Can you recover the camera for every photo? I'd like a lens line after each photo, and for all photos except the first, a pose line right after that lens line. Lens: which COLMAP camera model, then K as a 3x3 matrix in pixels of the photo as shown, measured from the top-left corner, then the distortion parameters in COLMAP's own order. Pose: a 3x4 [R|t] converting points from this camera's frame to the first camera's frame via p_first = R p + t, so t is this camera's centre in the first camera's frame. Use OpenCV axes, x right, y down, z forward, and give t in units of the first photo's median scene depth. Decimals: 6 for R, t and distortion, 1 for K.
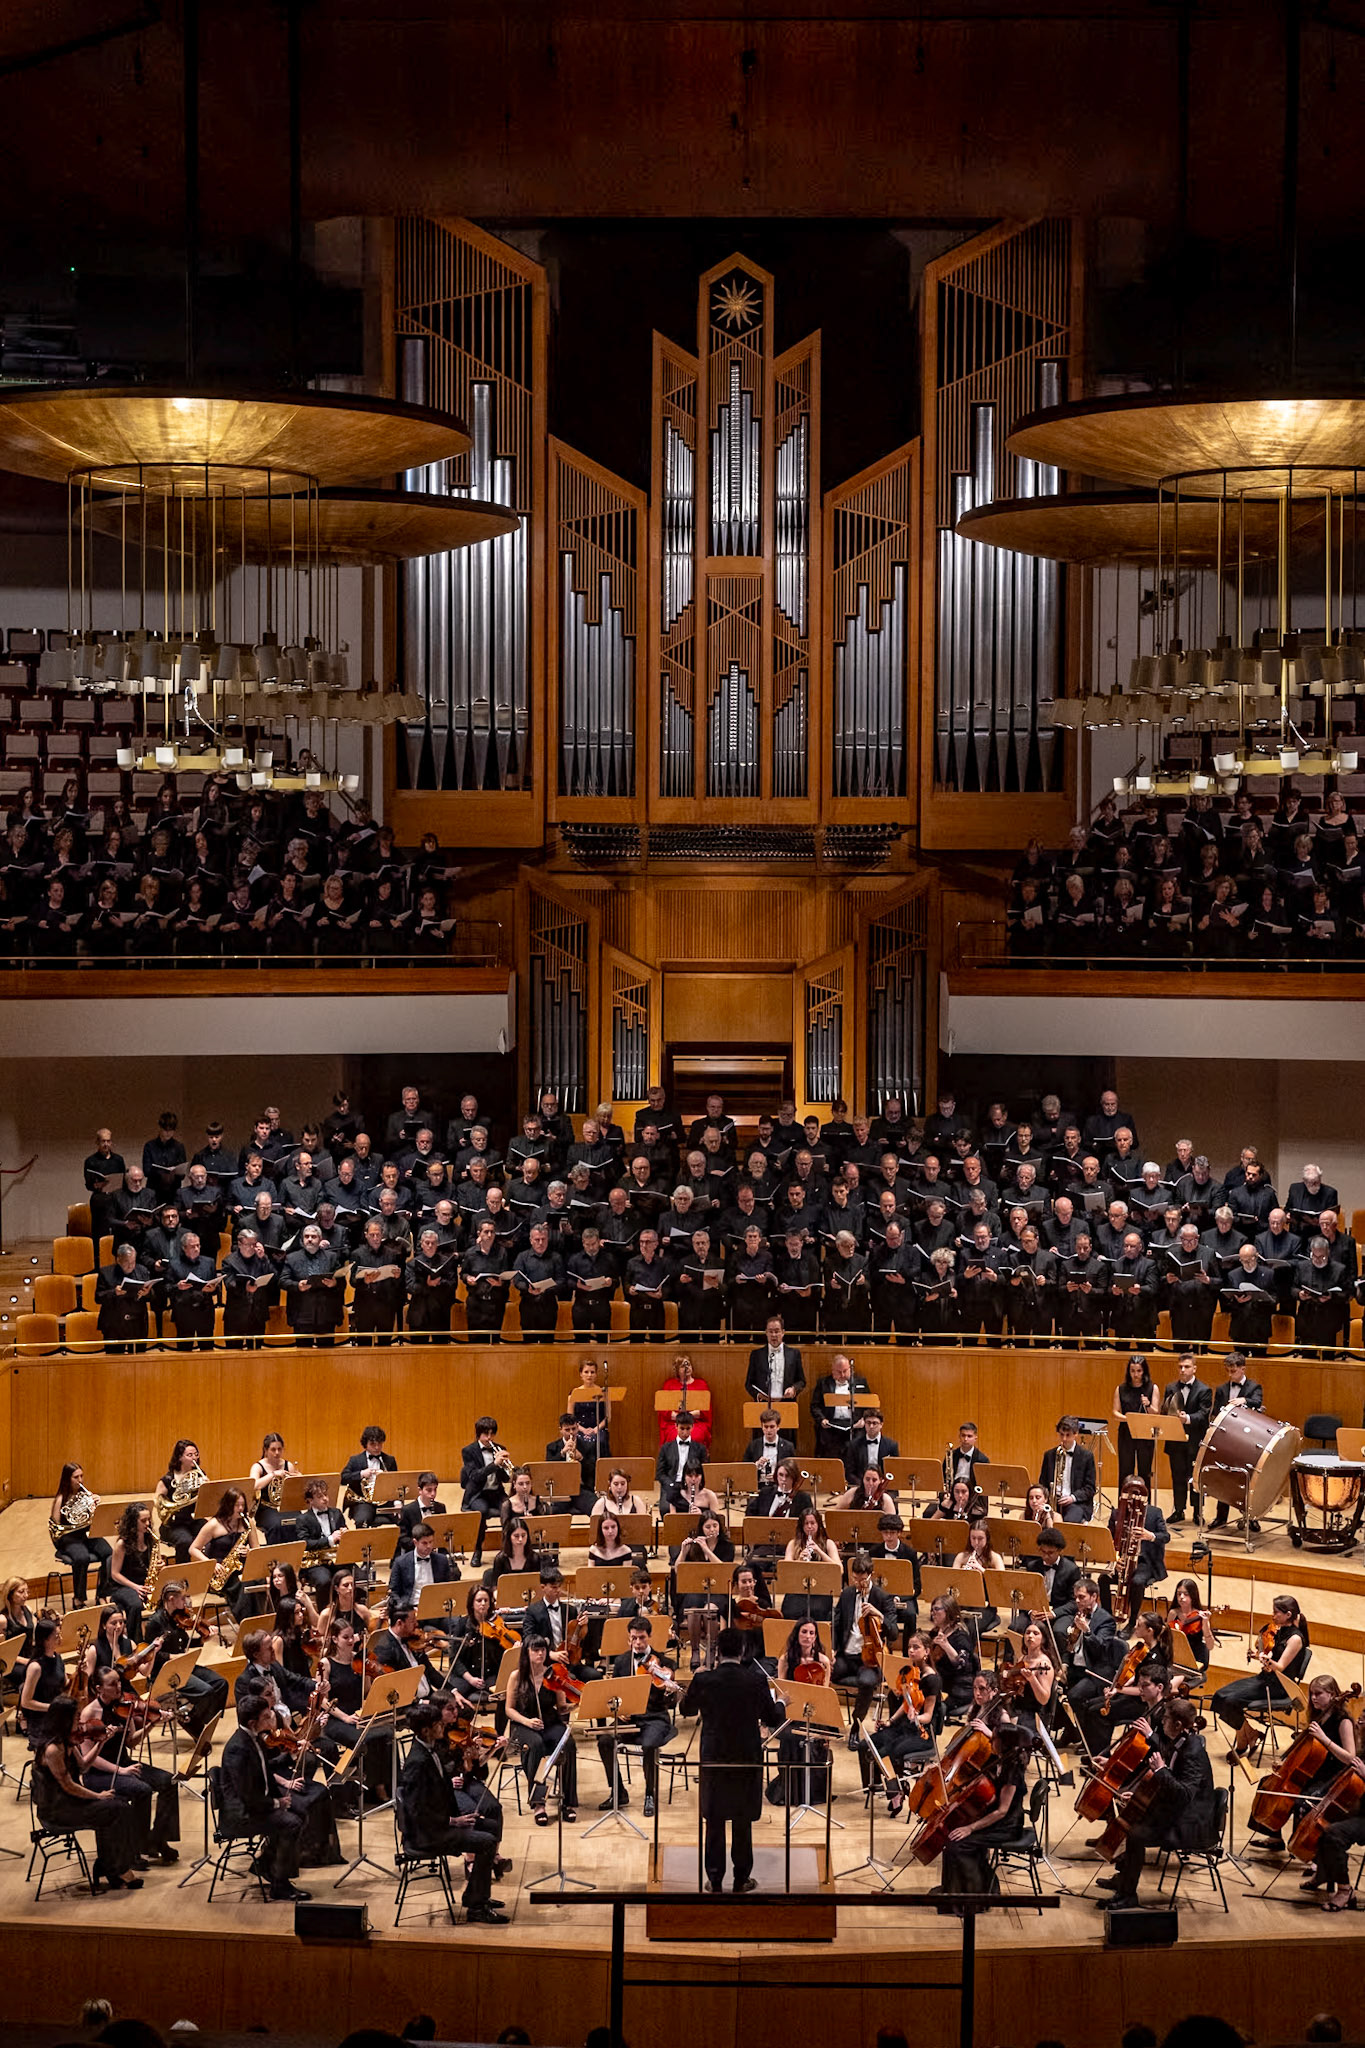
lens RADIAL K [[3229.0, 0, 623.1], [0, 3229.0, 969.8], [0, 0, 1]] dist [-0.028677, 0.129638]
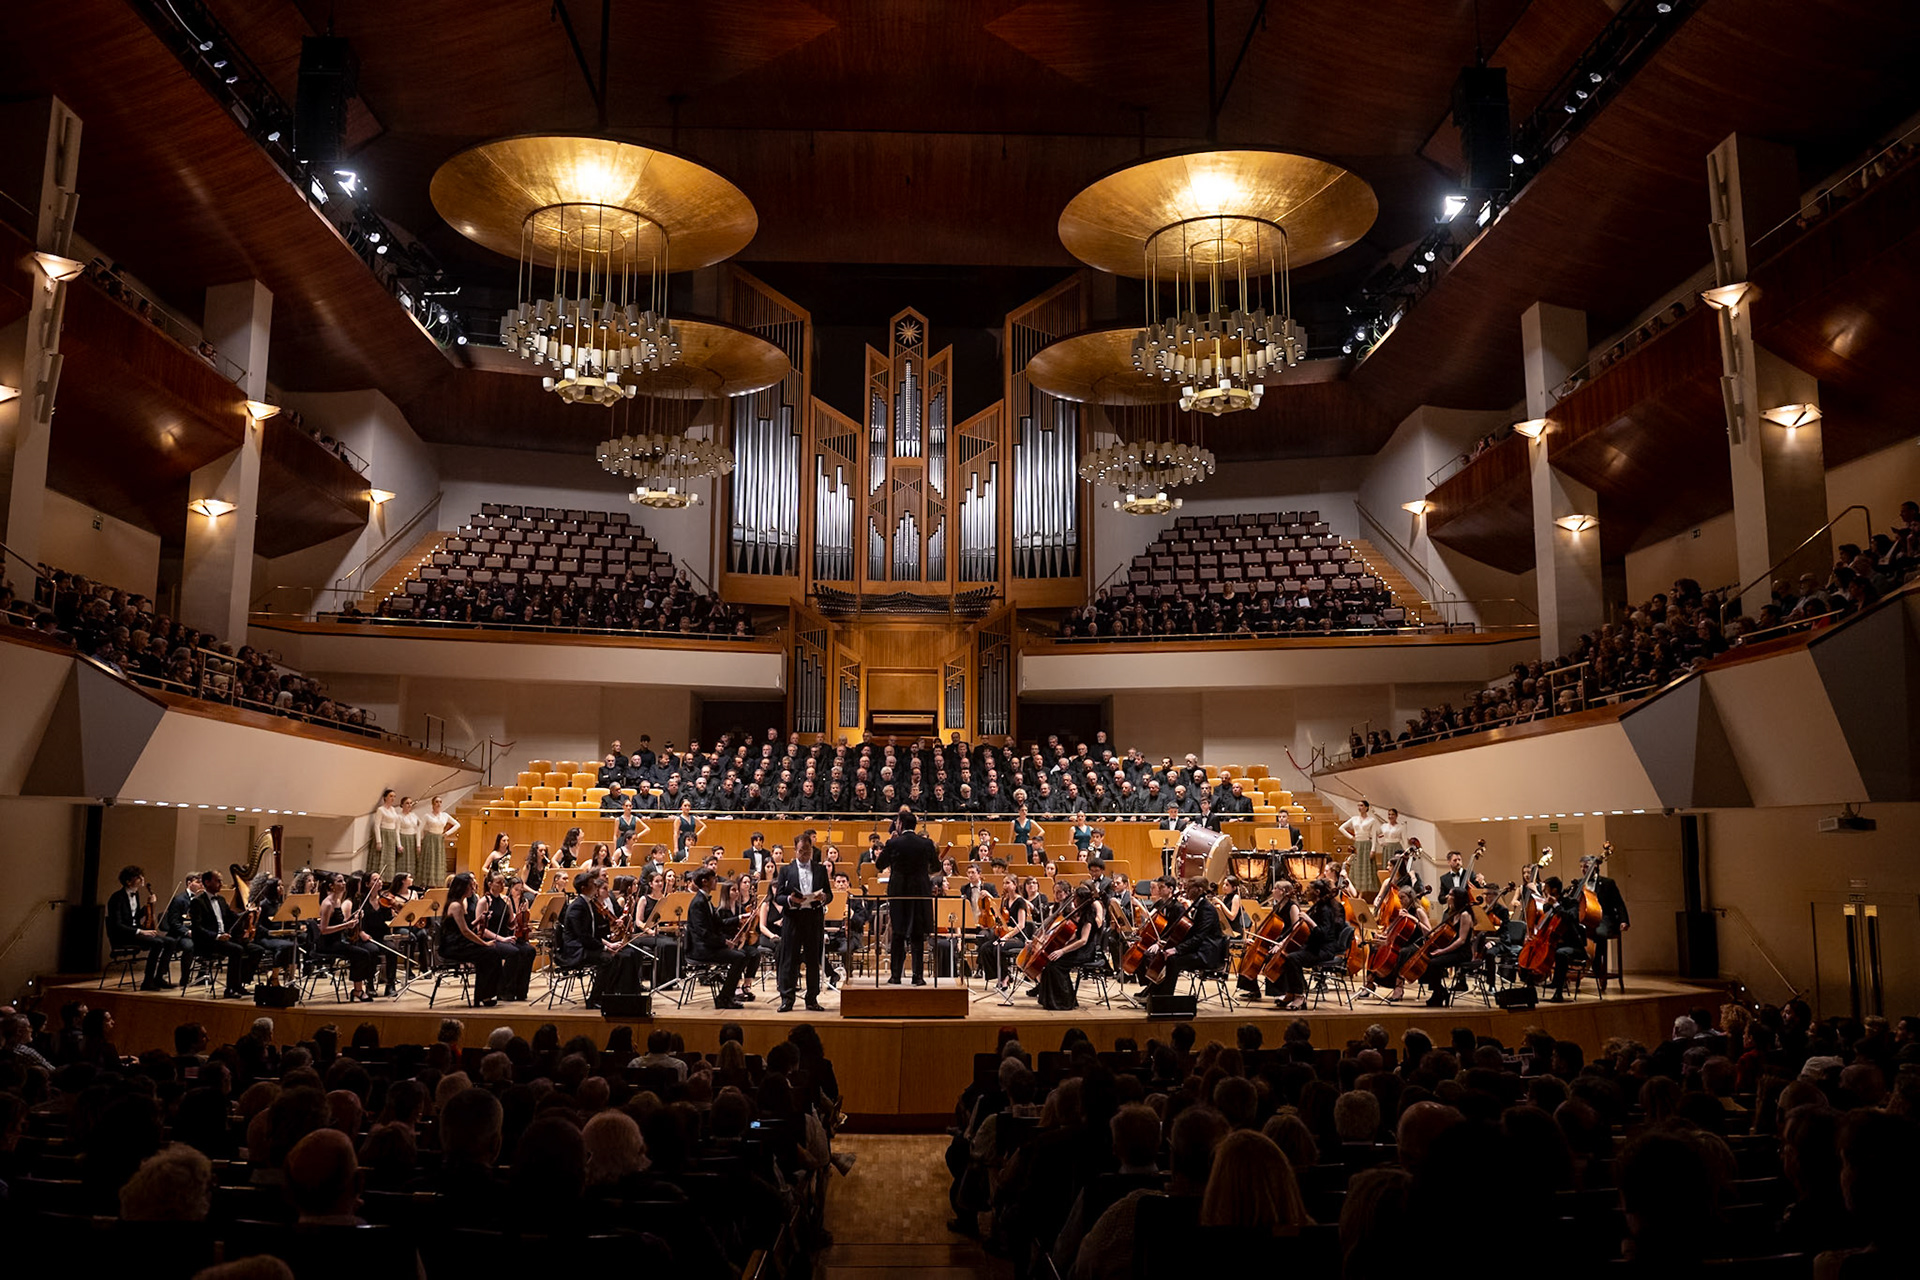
lens RADIAL K [[1477.8, 0, 937.4], [0, 1477.8, 638.1], [0, 0, 1]] dist [-0.033363, -0.005252]
pose [[0.998598, 0.009654, 0.052047, 0.007837], [-0.000332, 0.984351, -0.176218, 0.131408], [-0.052934, 0.175953, 0.982974, 0.158888]]
